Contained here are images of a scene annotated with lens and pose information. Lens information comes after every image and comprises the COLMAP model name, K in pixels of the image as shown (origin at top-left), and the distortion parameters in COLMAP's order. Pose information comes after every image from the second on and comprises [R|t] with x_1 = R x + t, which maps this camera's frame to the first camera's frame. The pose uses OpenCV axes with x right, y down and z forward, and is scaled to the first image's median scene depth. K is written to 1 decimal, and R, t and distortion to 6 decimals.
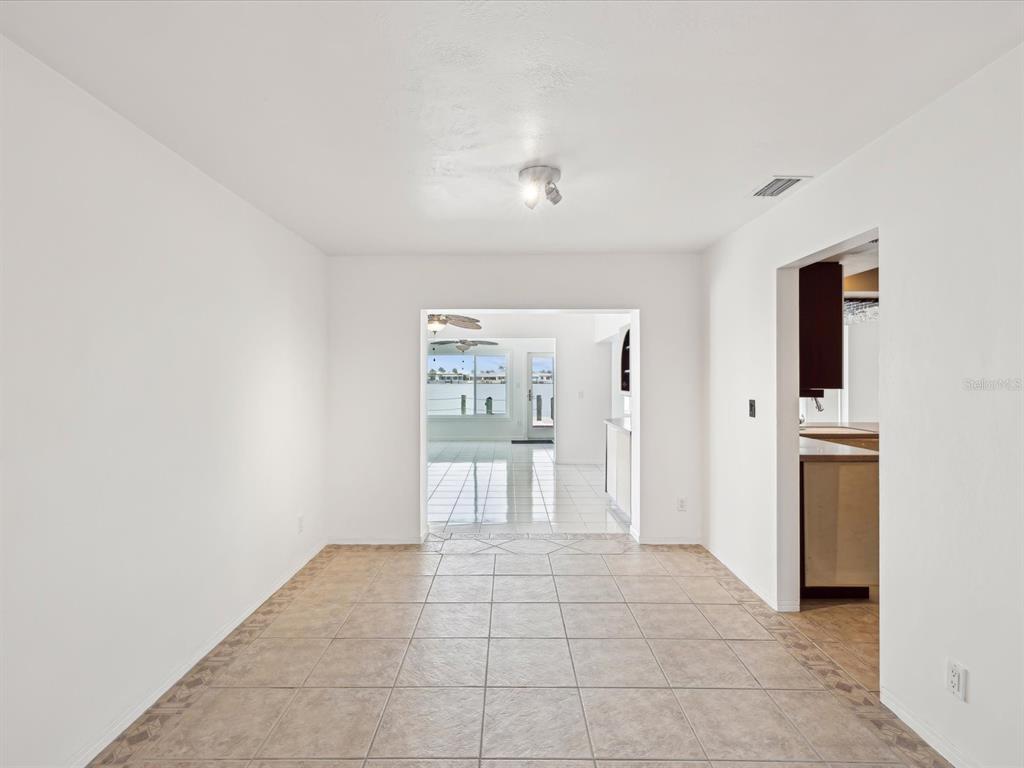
lens RADIAL K [[493.5, 0, 510.6], [0, 493.5, 381.6], [0, 0, 1]] dist [0.000834, 0.000037]
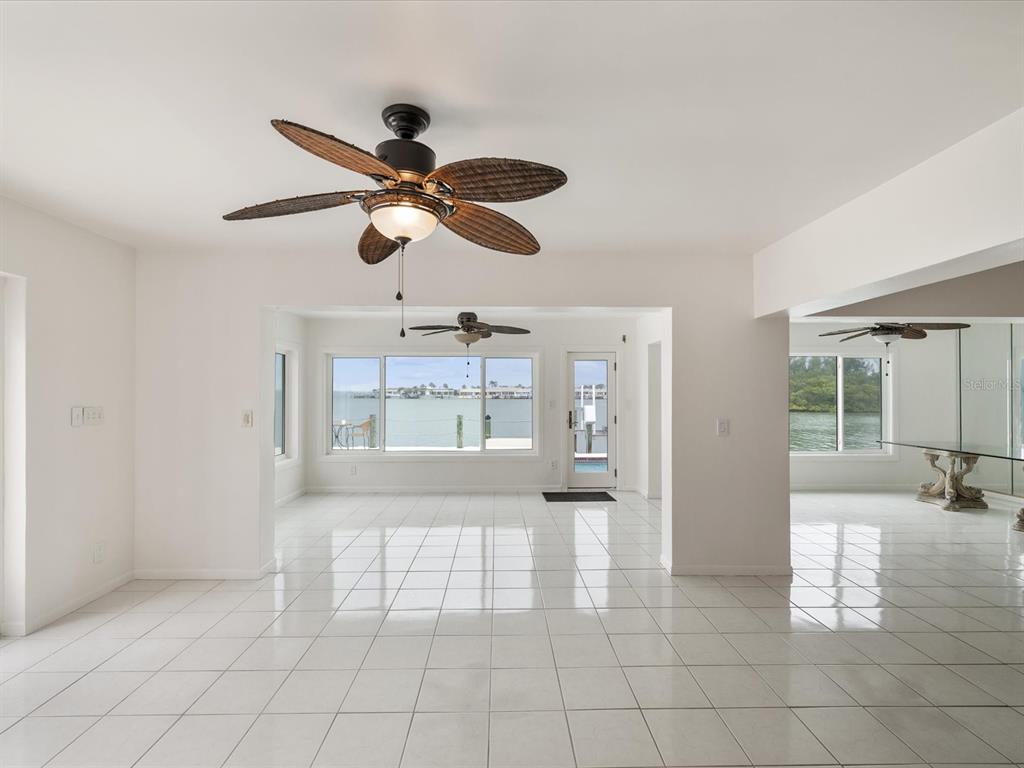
lens RADIAL K [[493.5, 0, 510.6], [0, 493.5, 381.6], [0, 0, 1]] dist [0.000834, 0.000037]
pose [[0.999819, 0.002272, 0.018867, -0.048017], [-0.001688, 0.999521, -0.030890, -0.001460], [-0.018928, 0.030853, 0.999345, 0.359564]]
